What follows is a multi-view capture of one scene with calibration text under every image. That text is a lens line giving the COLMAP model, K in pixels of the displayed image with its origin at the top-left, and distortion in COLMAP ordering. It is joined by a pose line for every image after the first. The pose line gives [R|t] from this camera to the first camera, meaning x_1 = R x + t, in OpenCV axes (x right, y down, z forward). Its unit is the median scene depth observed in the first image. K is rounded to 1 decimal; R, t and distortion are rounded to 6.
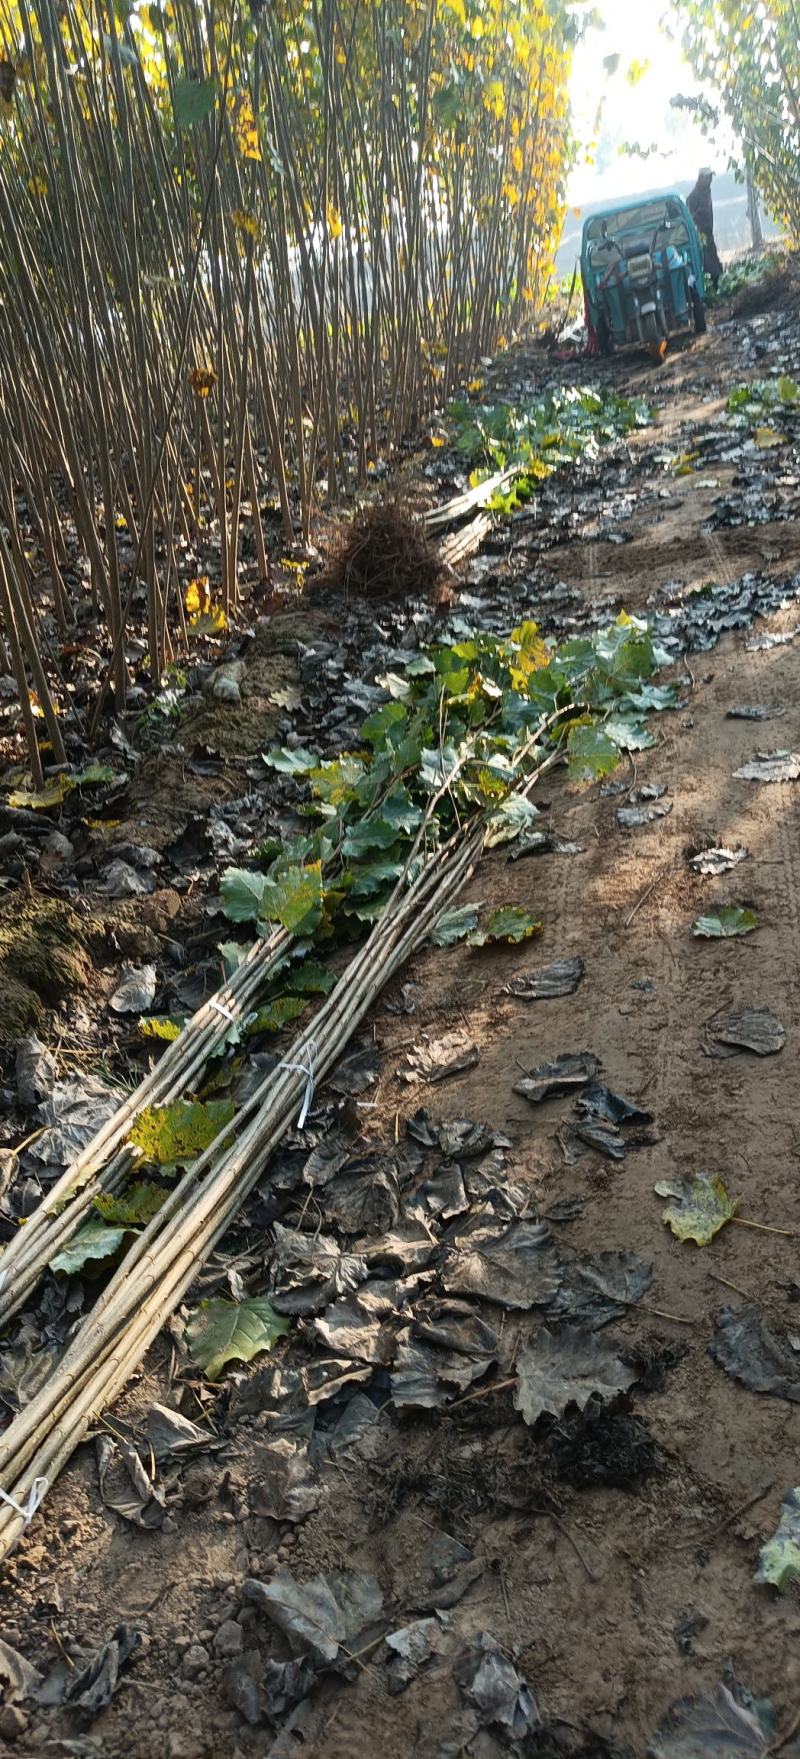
lens RADIAL K [[1575.1, 0, 377.6], [0, 1575.1, 874.3], [0, 0, 1]] dist [0.052596, -0.005159]
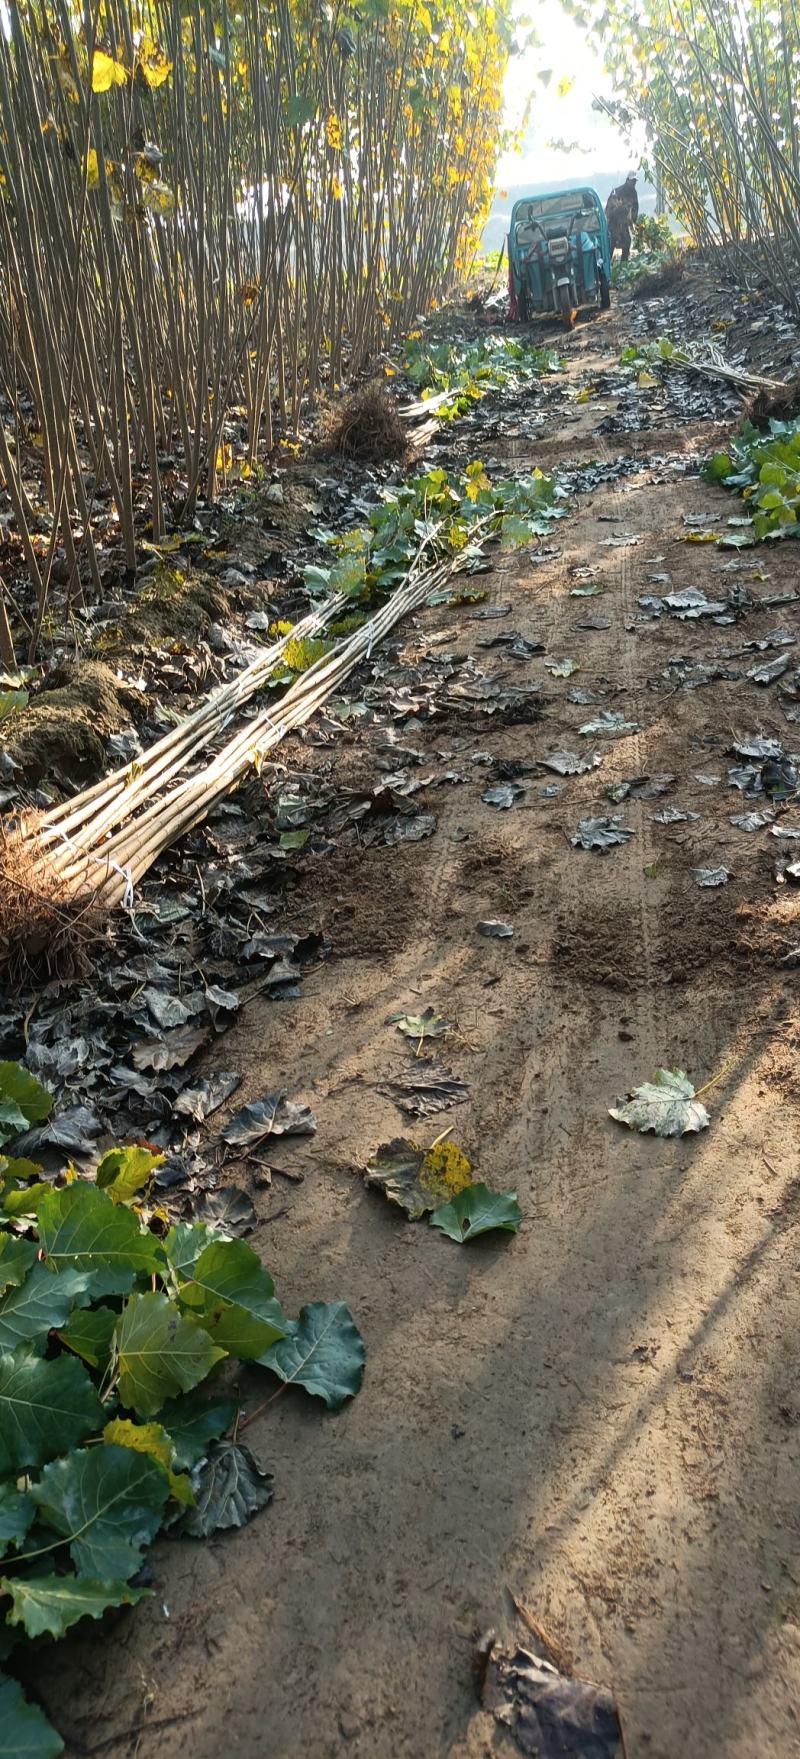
lens RADIAL K [[1575.1, 0, 377.6], [0, 1575.1, 874.3], [0, 0, 1]] dist [0.052596, -0.005159]
pose [[0.995467, 0.057584, 0.075691, -0.055958], [-0.058910, 0.998144, 0.015400, 0.131361], [-0.074663, -0.019790, 0.997012, -0.319364]]
